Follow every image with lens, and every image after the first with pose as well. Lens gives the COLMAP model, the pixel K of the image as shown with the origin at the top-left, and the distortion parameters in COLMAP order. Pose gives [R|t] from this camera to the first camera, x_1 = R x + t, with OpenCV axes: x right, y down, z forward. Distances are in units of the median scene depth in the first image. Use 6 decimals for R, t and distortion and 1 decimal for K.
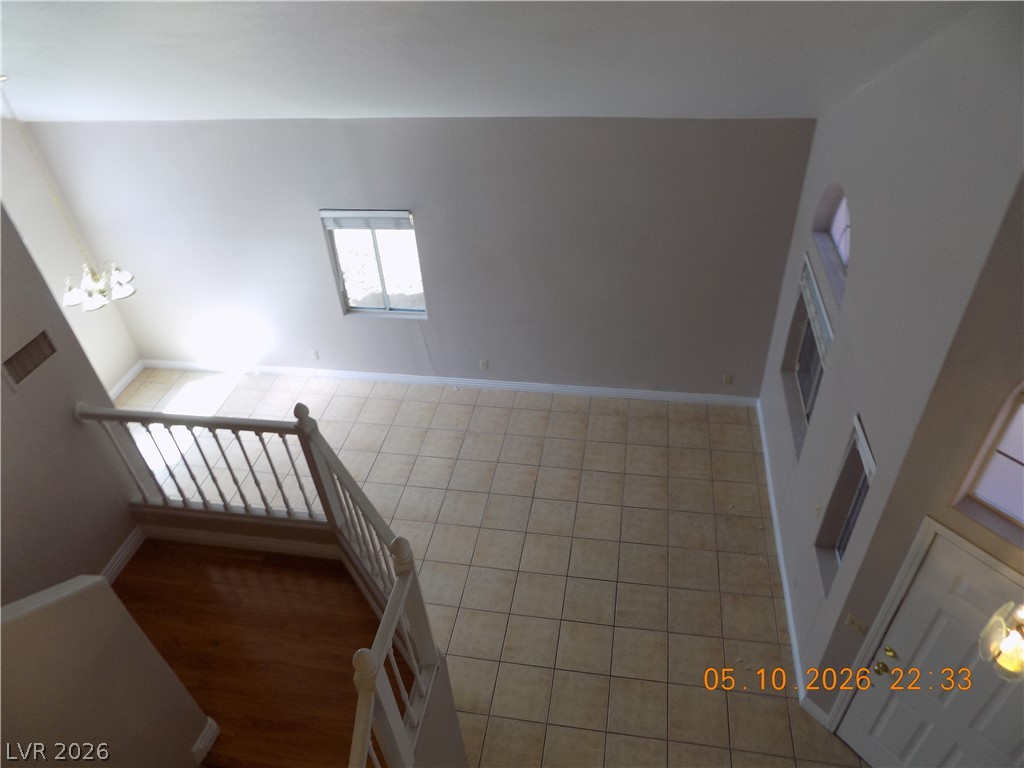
lens RADIAL K [[682.6, 0, 512.4], [0, 682.6, 384.6], [0, 0, 1]] dist [-0.049951, 0.045885]
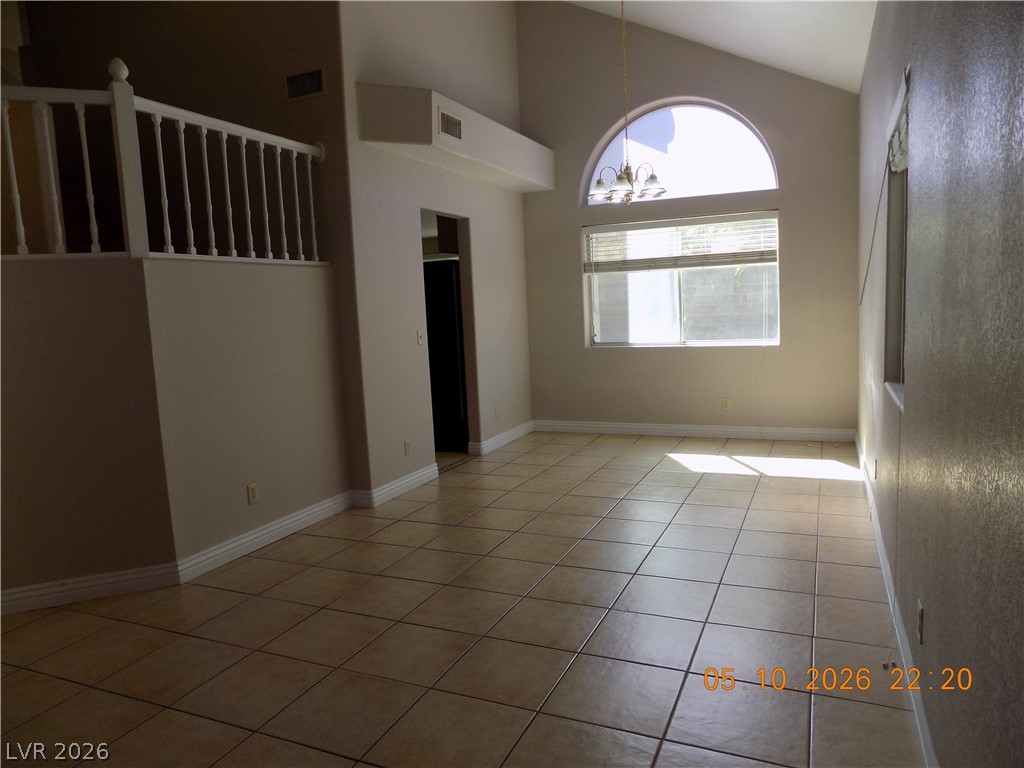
lens RADIAL K [[682.6, 0, 512.1], [0, 682.6, 384.7], [0, 0, 1]] dist [-0.049951, 0.045885]
pose [[-0.247935, 0.175694, -0.952712, 0.387815], [-0.557930, 0.778060, 0.288682, -0.142147], [0.791986, 0.603121, -0.094883, 1.339965]]
